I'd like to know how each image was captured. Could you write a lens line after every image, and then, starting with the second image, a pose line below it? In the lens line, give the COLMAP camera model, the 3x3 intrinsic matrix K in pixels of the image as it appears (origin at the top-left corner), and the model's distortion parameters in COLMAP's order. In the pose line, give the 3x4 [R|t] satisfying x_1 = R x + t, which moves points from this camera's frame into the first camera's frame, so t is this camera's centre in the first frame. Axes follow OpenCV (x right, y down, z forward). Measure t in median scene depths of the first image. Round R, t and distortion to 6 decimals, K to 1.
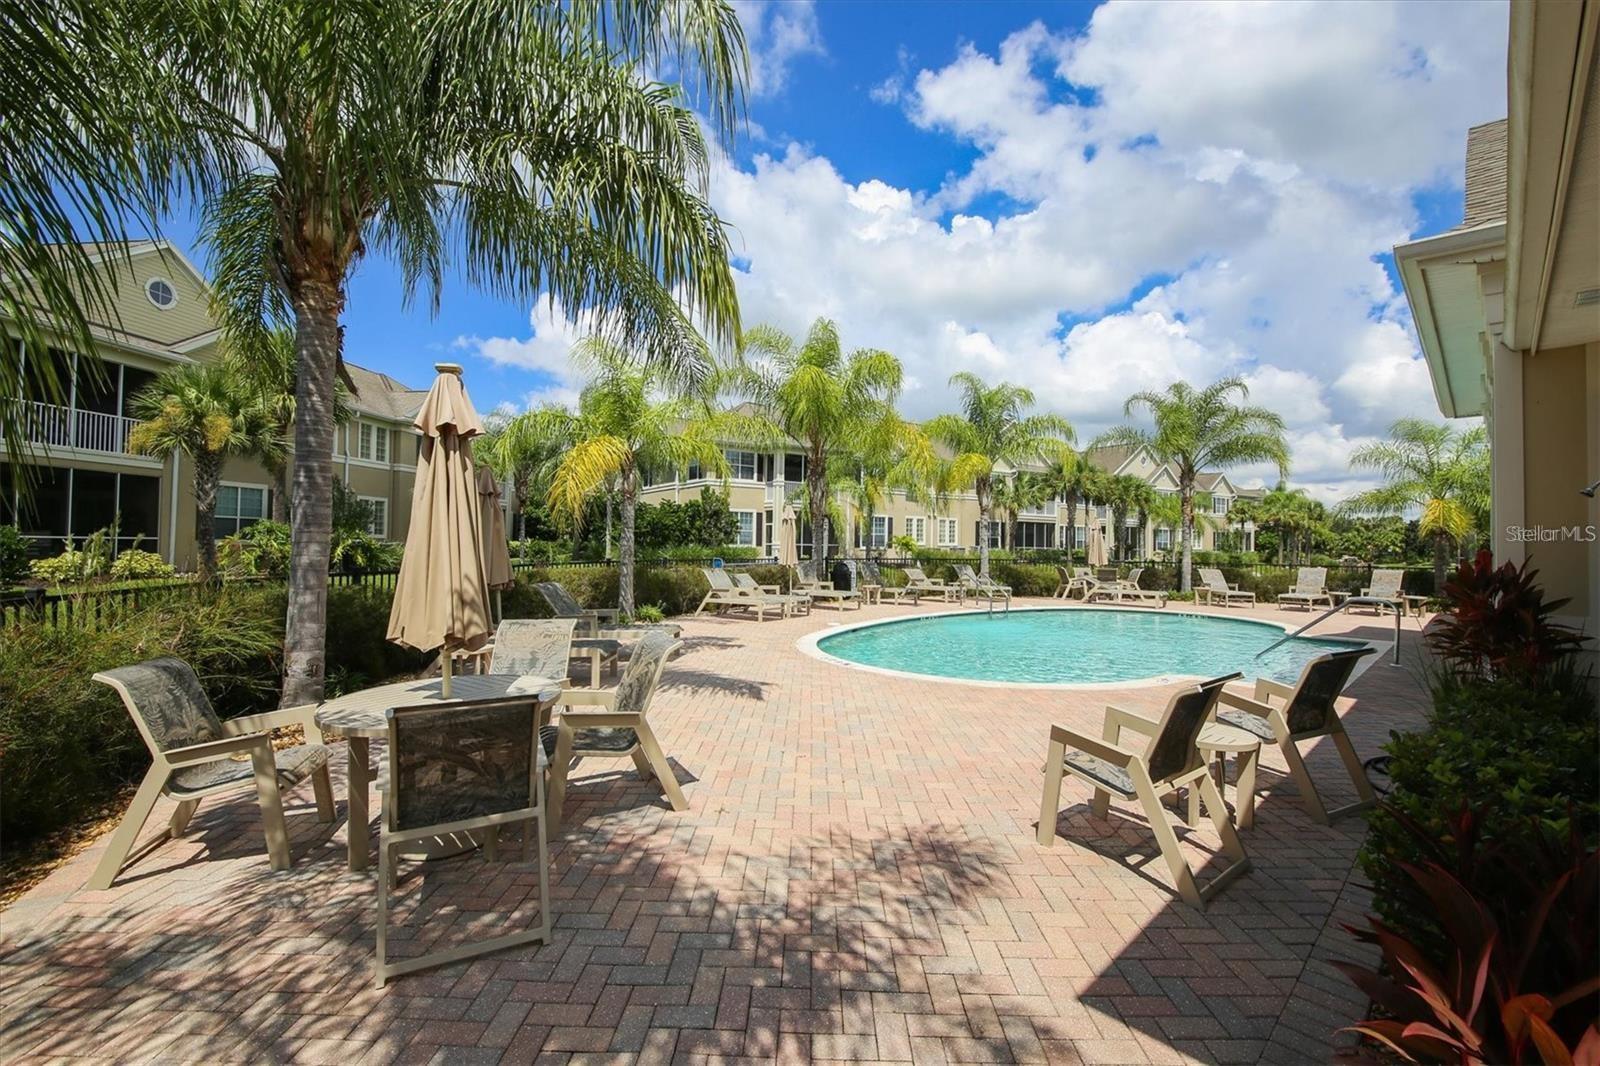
lens RADIAL K [[732.8, 0, 797.3], [0, 732.8, 503.9], [0, 0, 1]] dist [-0.009279, -0.000526]
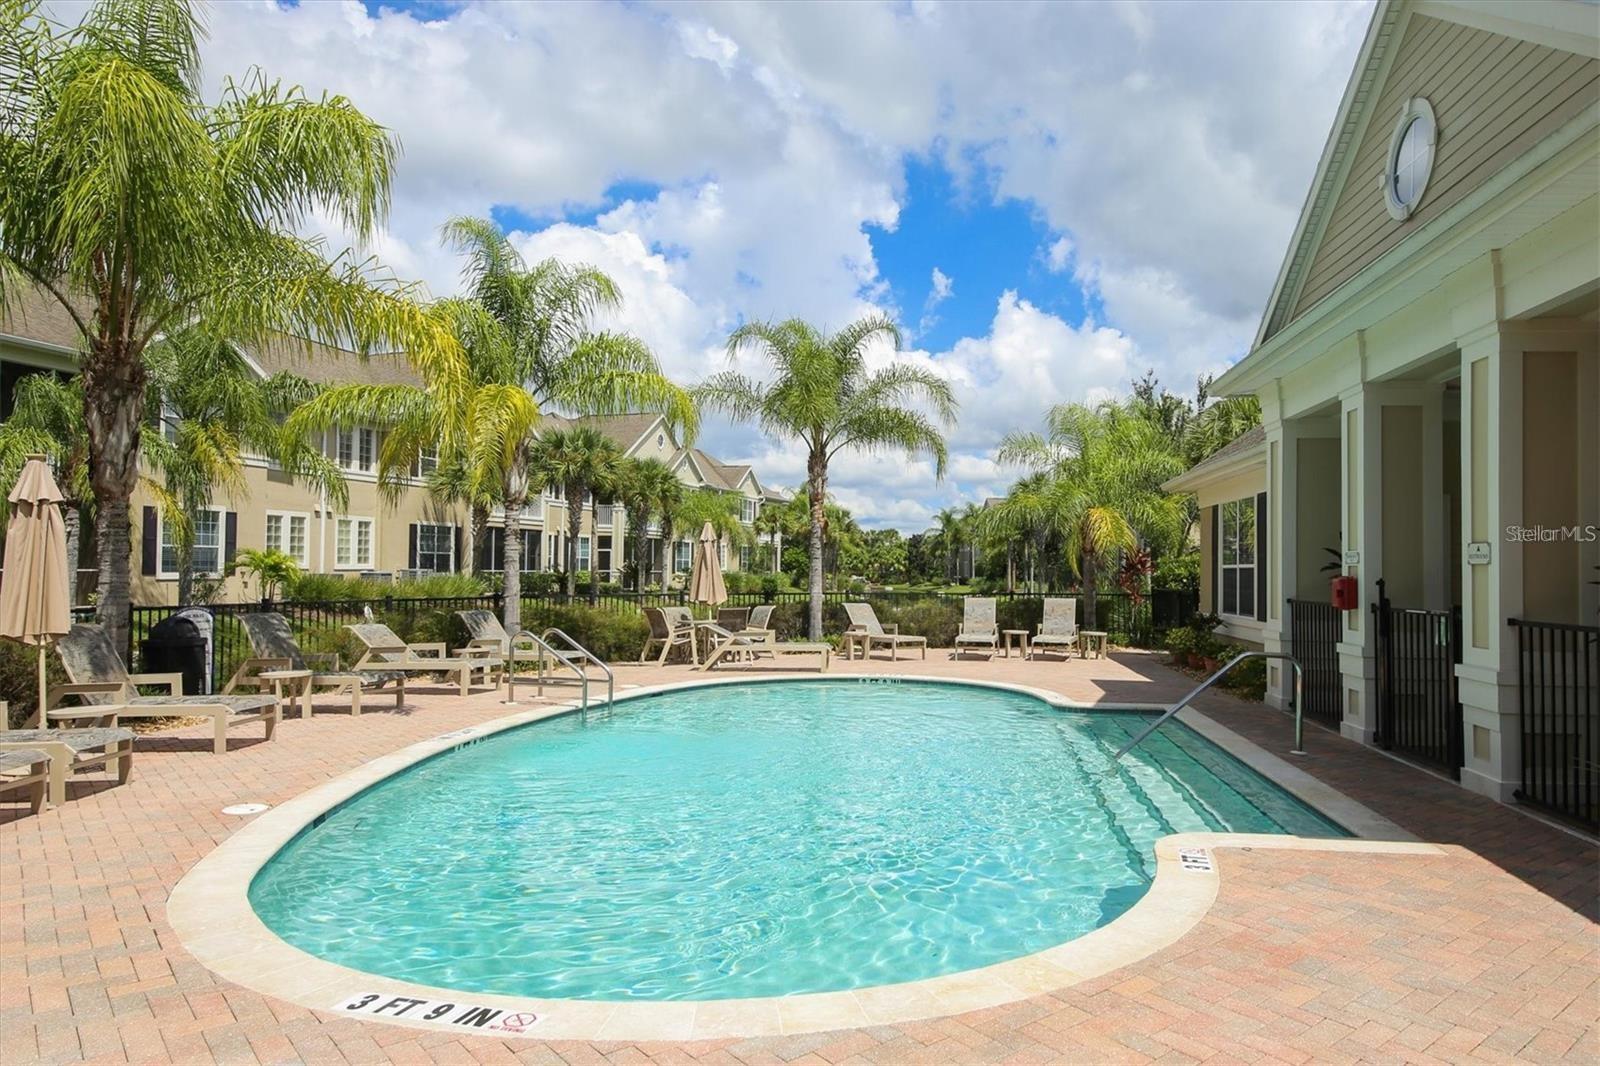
lens RADIAL K [[968.0, 0, 800.0], [0, 968.0, 533.0], [0, 0, 1]] dist [0.102284, -0.000367]
pose [[0.735493, 0.015259, 0.677360, -0.042890], [-0.033650, 0.999335, 0.014026, 0.010339], [-0.676696, -0.033109, 0.735518, 0.262097]]
